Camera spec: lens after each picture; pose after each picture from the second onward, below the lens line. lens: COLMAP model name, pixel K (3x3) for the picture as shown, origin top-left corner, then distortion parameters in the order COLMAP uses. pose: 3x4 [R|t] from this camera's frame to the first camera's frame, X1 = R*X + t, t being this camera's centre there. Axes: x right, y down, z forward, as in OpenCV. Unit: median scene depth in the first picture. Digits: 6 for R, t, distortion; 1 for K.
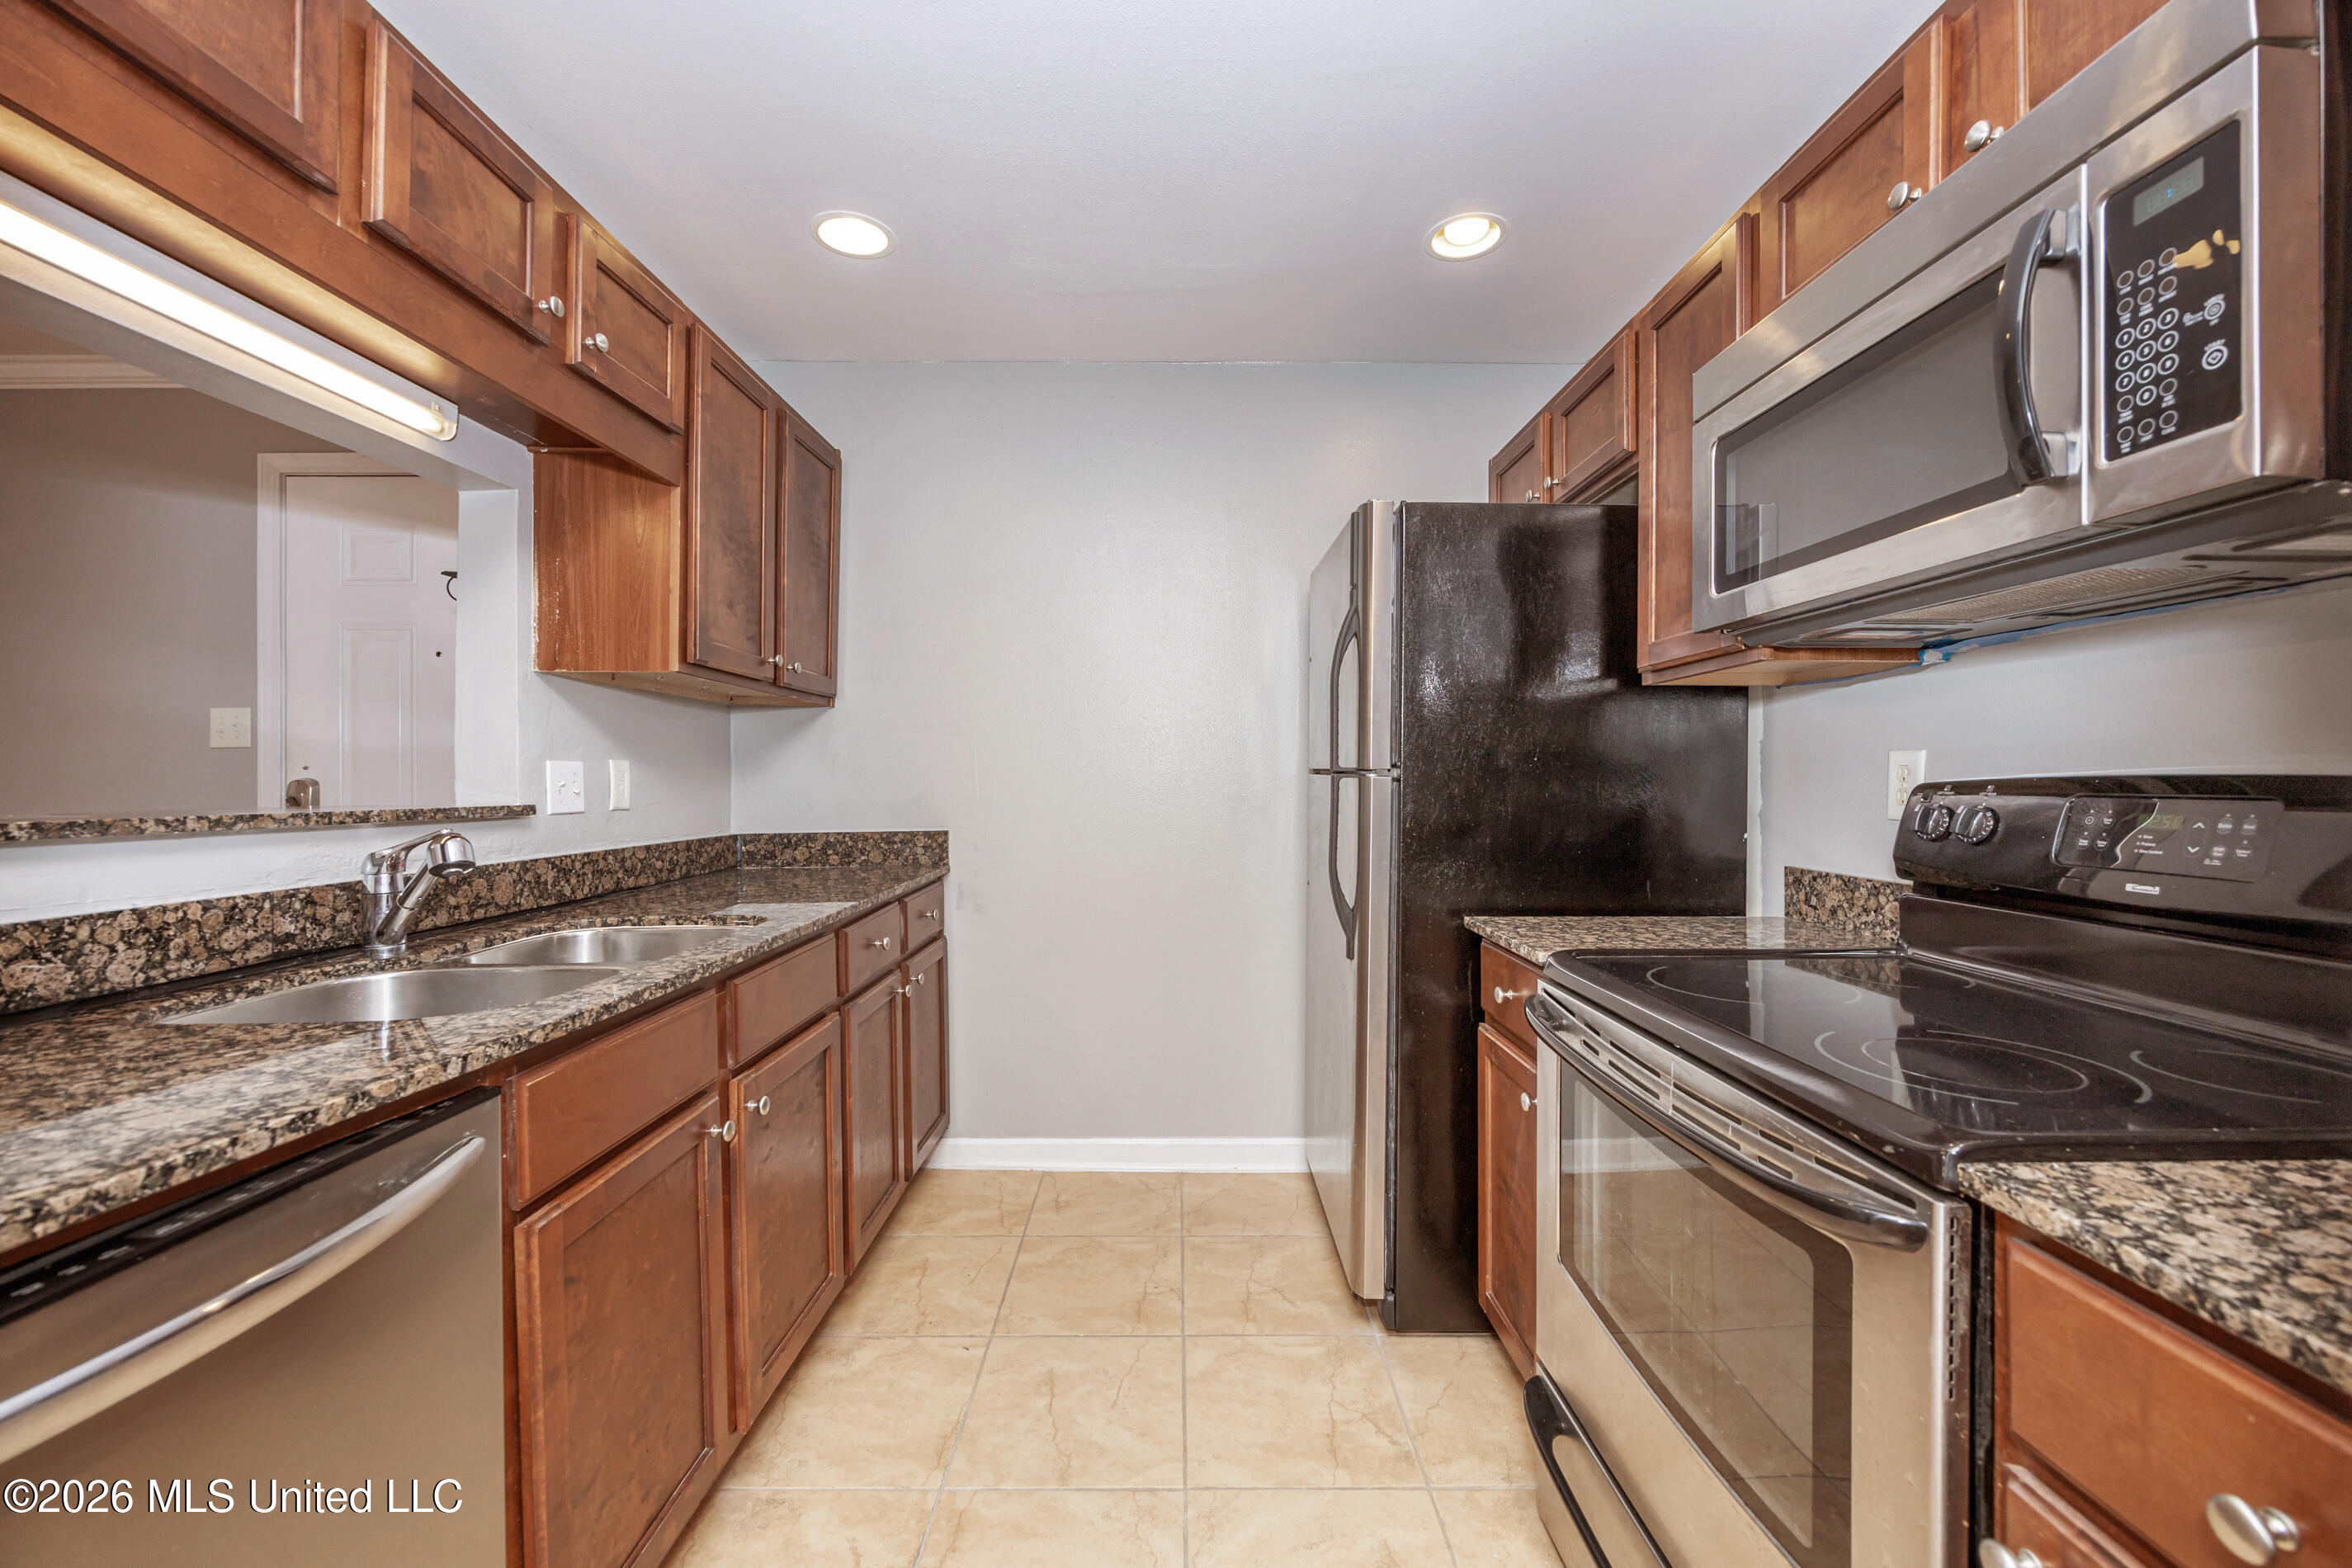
lens RADIAL K [[954.9, 0, 1192.2], [0, 954.9, 782.2], [0, 0, 1]] dist [0.000754, -0.000939]
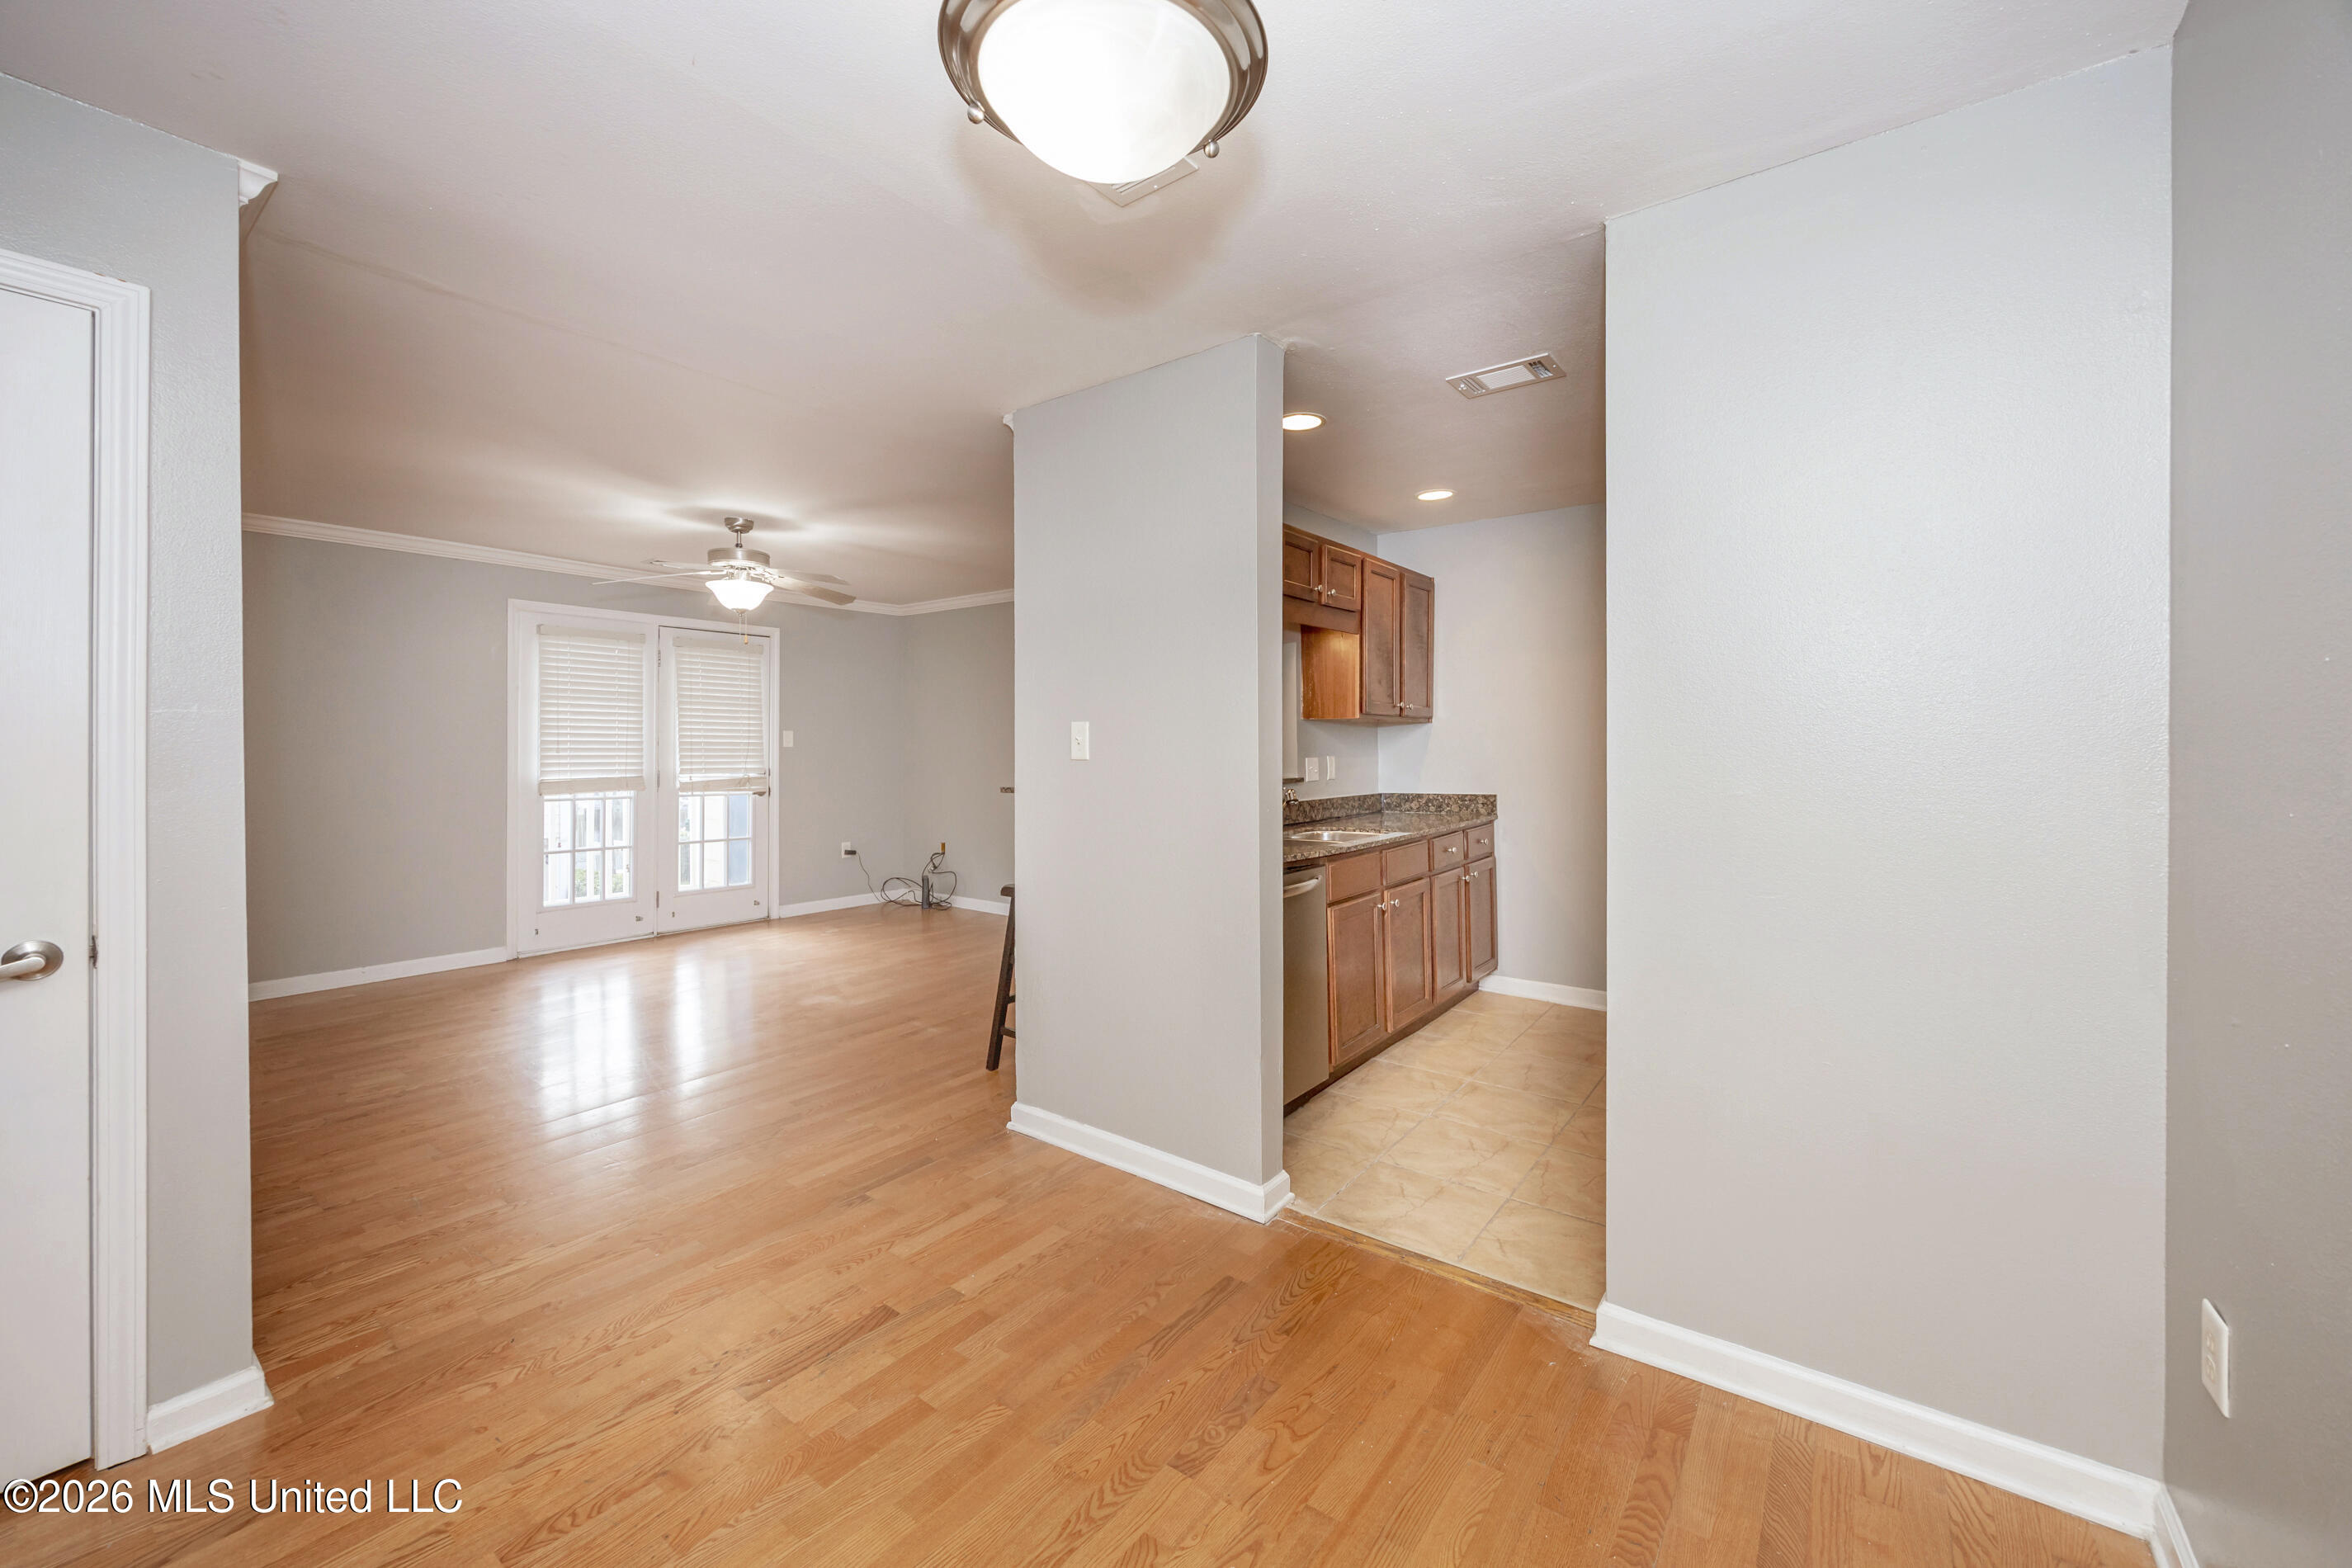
lens RADIAL K [[954.9, 0, 1161.4], [0, 954.9, 742.7], [0, 0, 1]] dist [0.000754, -0.000939]
pose [[0.791093, -0.005776, -0.611668, 0.429528], [0.002896, 0.999980, -0.005697, -0.045382], [0.611688, 0.002735, 0.791094, -0.977375]]
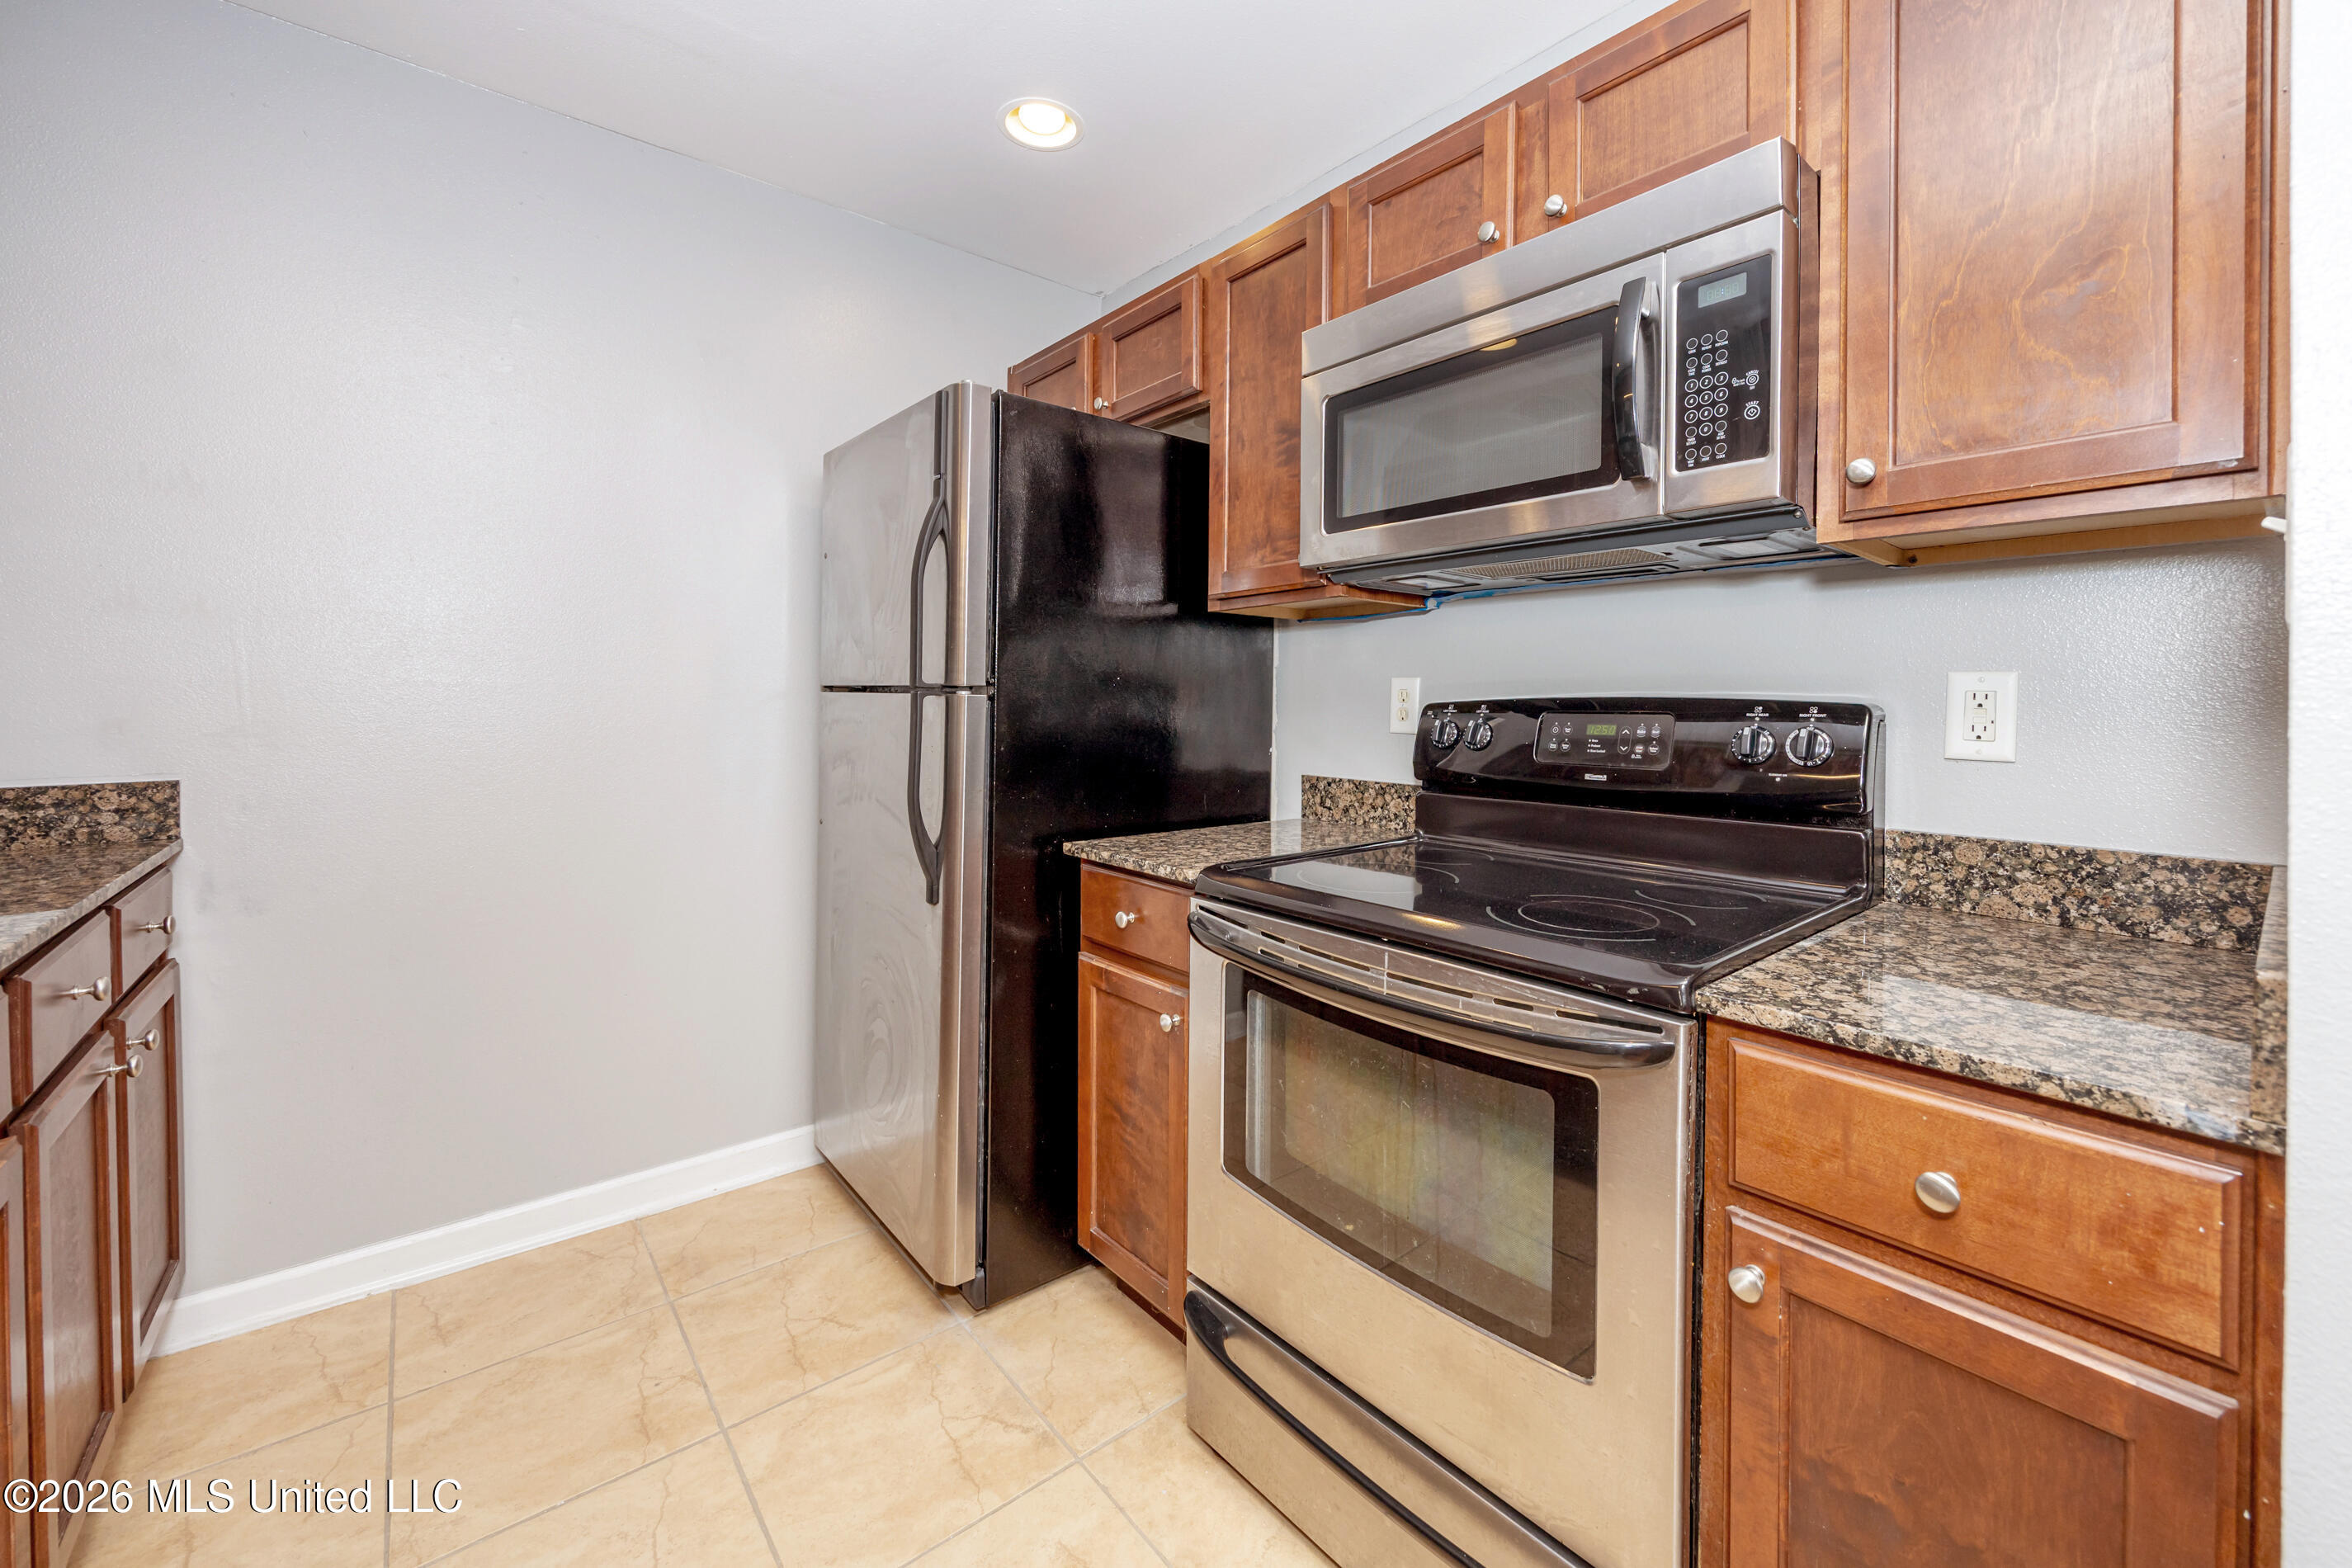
lens RADIAL K [[954.9, 0, 1260.2], [0, 954.9, 713.3], [0, 0, 1]] dist [0.000754, -0.000939]
pose [[0.752202, -0.002633, 0.658927, -0.193370], [-0.002353, 0.999975, 0.006682, 0.004939], [-0.658928, -0.006576, 0.752177, 0.158585]]
